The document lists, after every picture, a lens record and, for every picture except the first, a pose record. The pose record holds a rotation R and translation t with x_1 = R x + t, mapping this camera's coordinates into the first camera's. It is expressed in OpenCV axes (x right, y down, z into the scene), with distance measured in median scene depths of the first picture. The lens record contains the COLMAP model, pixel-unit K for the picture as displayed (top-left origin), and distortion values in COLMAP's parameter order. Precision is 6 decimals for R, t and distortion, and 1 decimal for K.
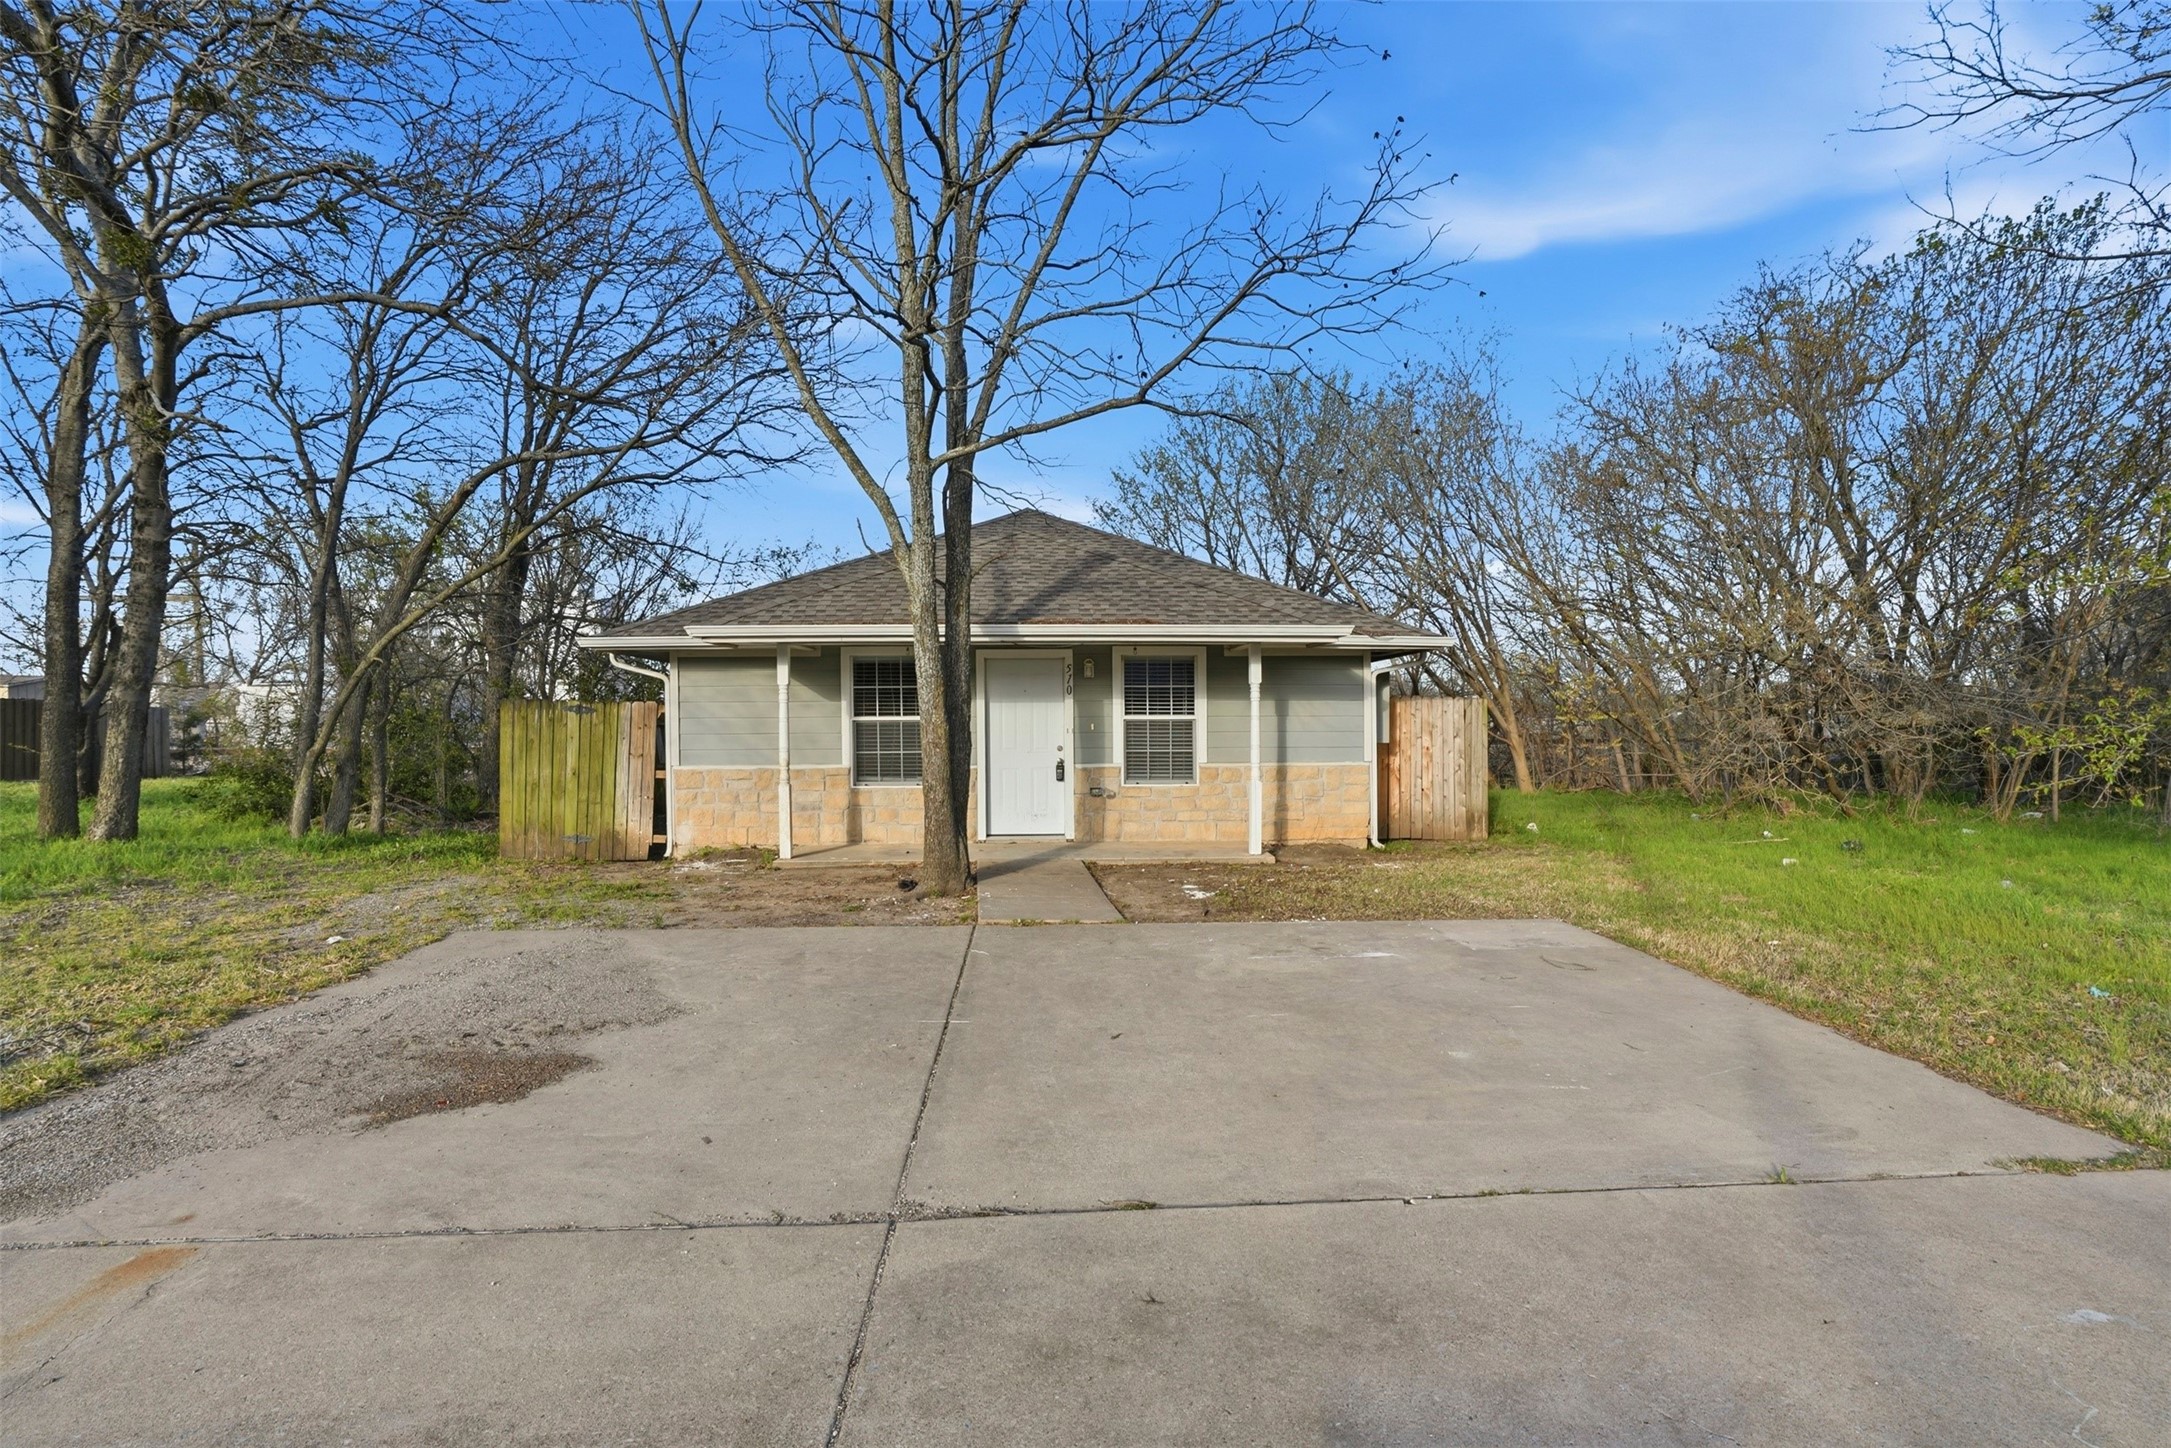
lens RADIAL K [[1025.7, 0, 1086.5], [0, 1025.7, 703.0], [0, 0, 1]] dist [-0.050093, 0.015961]
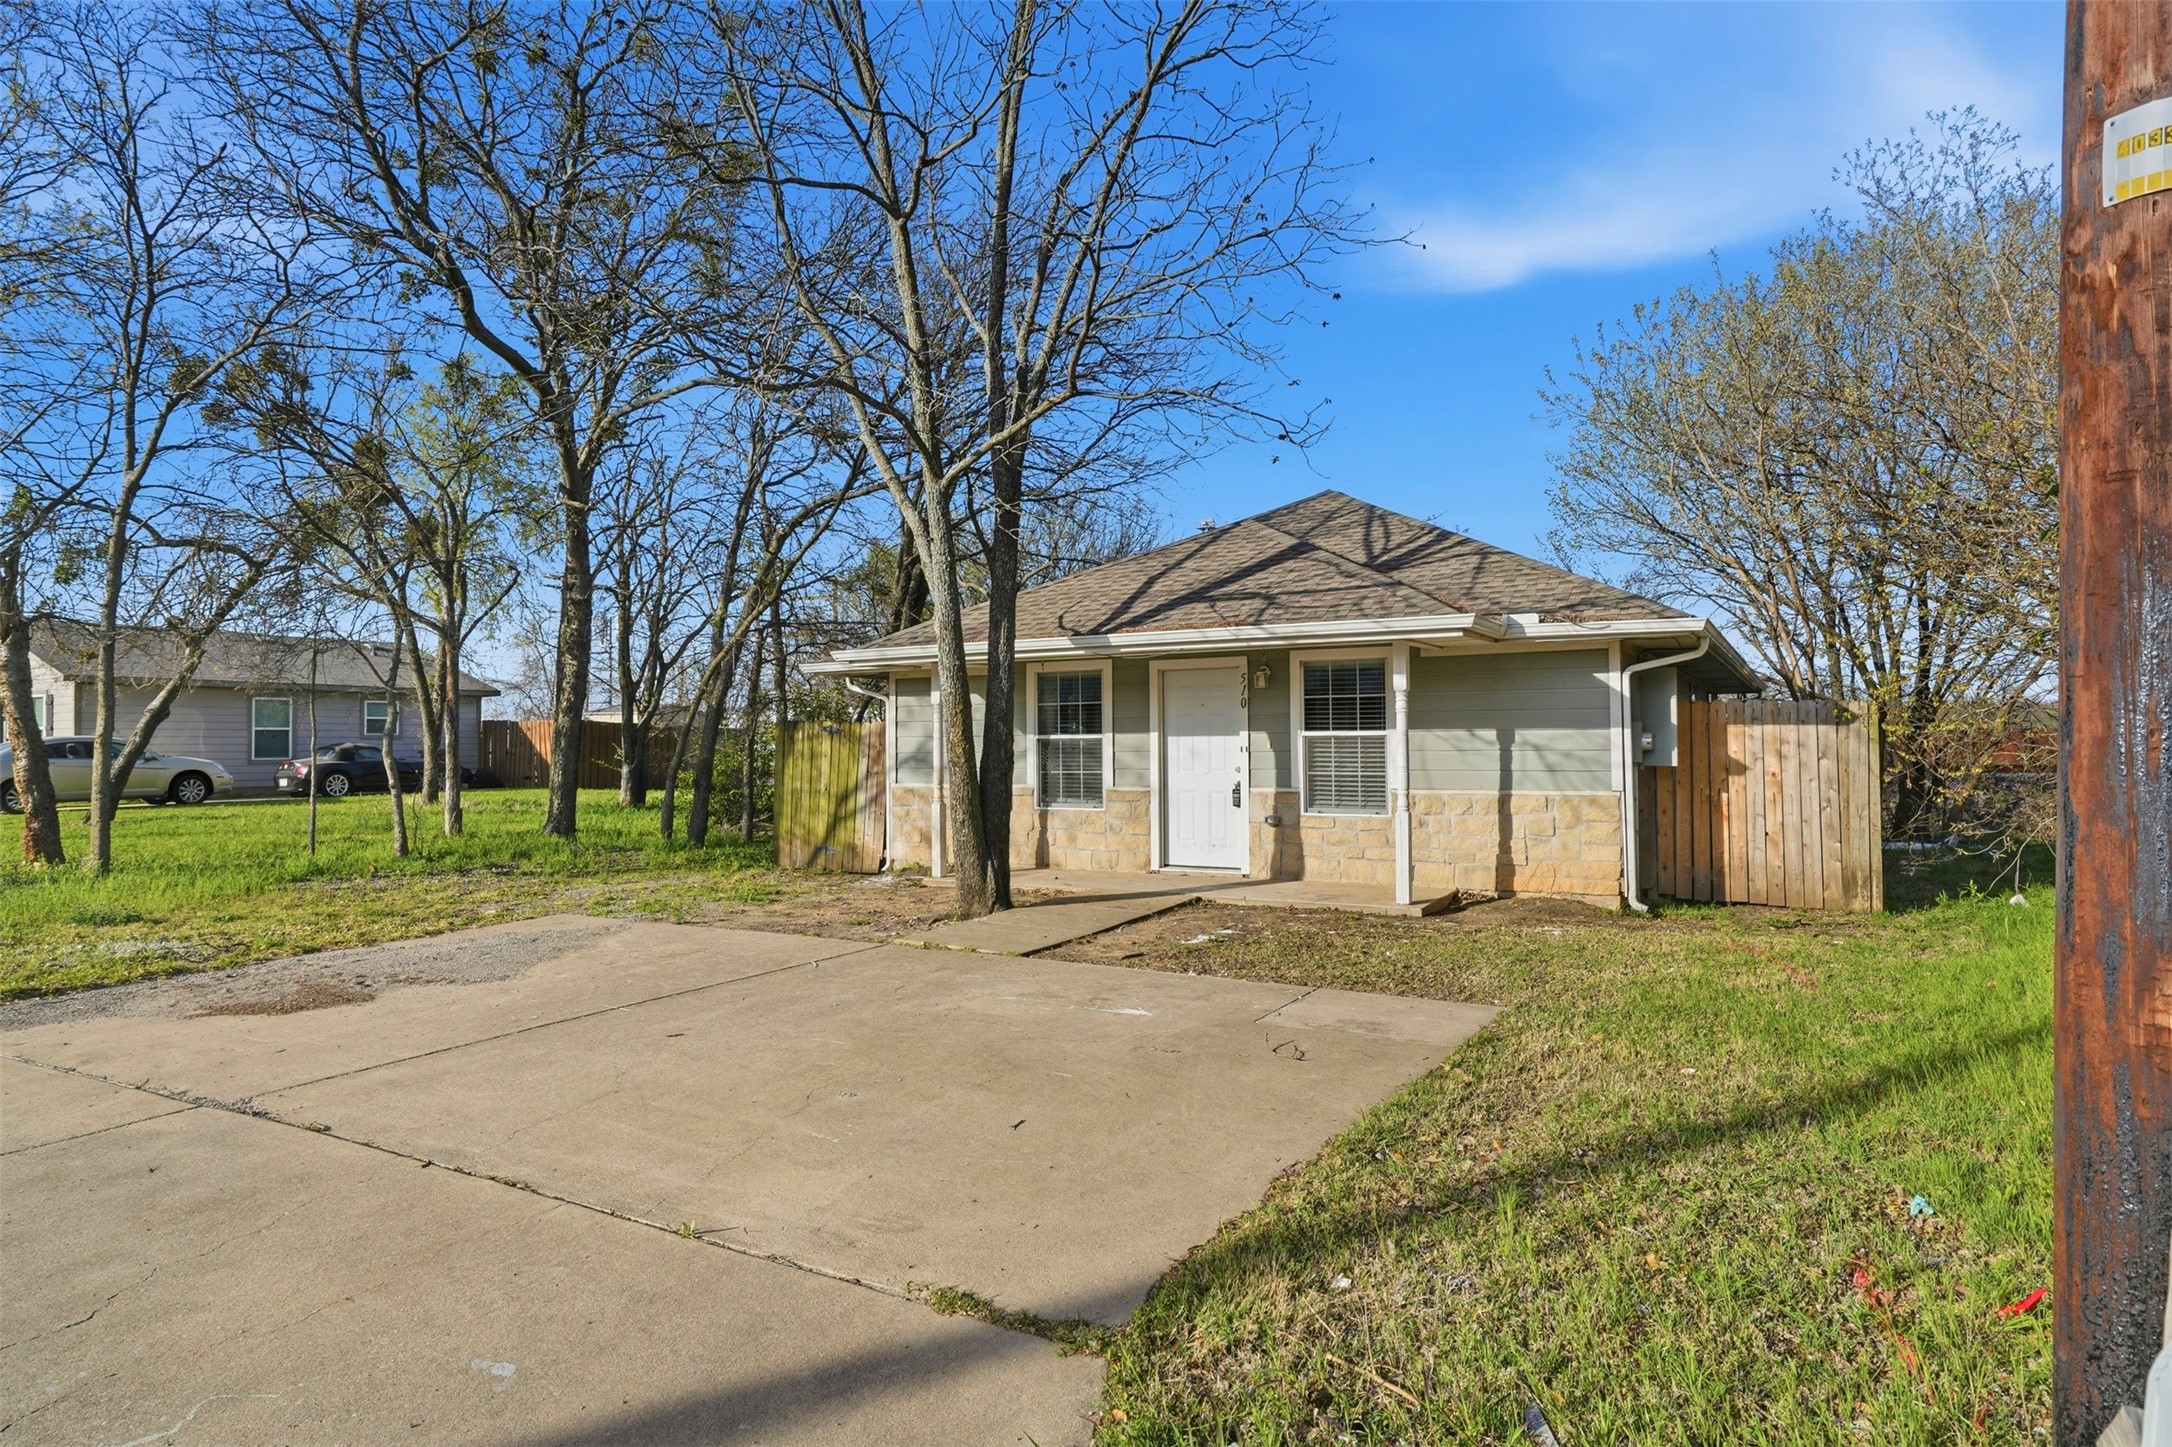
lens RADIAL K [[1200.7, 0, 1086.0], [0, 1200.7, 723.5], [0, 0, 1]] dist [-0.000845, 0.000076]
pose [[0.843410, -0.011097, -0.537156, 0.452230], [0.015094, 0.999881, 0.003043, -0.000377], [0.537058, -0.010675, 0.843478, 0.069200]]
